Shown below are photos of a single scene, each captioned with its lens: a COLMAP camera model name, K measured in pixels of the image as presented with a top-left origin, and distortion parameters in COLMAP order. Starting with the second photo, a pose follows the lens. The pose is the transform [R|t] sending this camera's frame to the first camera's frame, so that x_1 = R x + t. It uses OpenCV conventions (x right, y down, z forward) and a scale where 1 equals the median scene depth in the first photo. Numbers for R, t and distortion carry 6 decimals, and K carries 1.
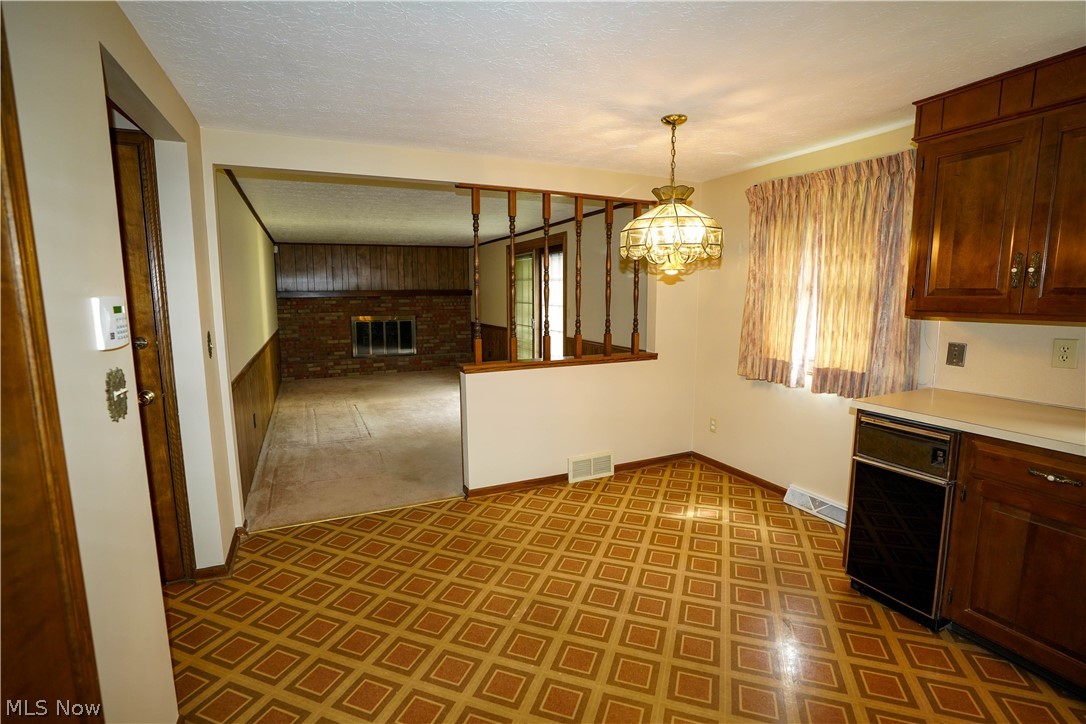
lens RADIAL K [[503.7, 0, 537.5], [0, 503.7, 362.7], [0, 0, 1]] dist [-0.038815, 0.008888]
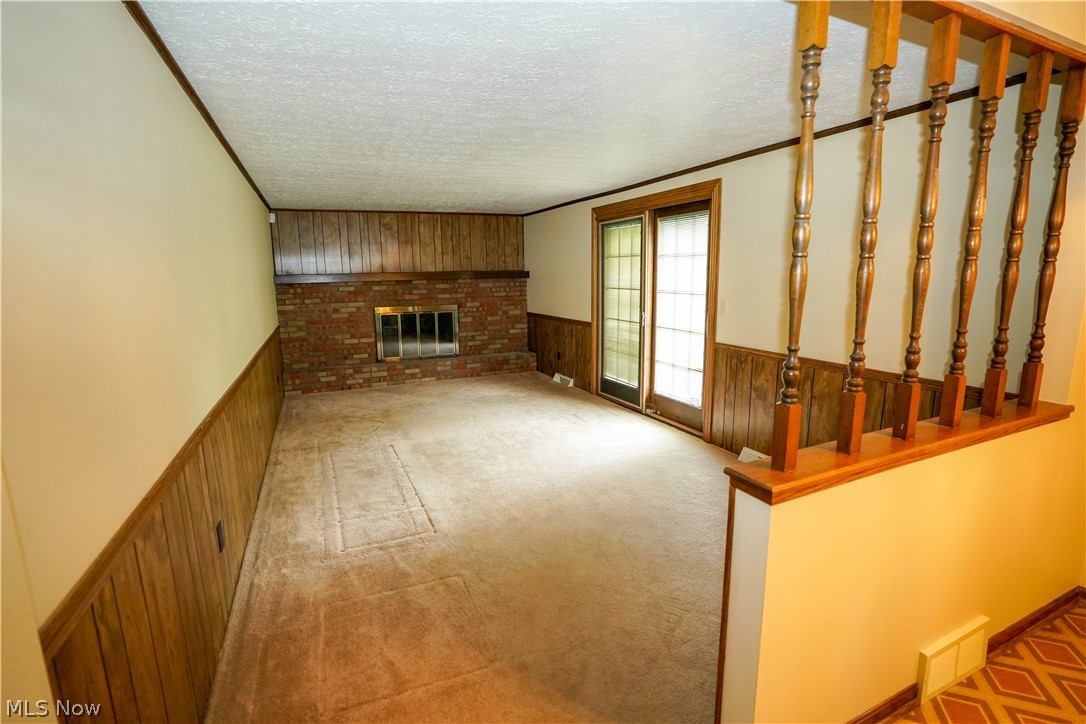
lens RADIAL K [[503.7, 0, 542.8], [0, 503.7, 362.2], [0, 0, 1]] dist [-0.038815, 0.008888]
pose [[0.999949, -0.007074, -0.007152, -0.115139], [0.007336, 0.999277, 0.037301, -0.036495], [0.006883, -0.037351, 0.999278, 0.246443]]
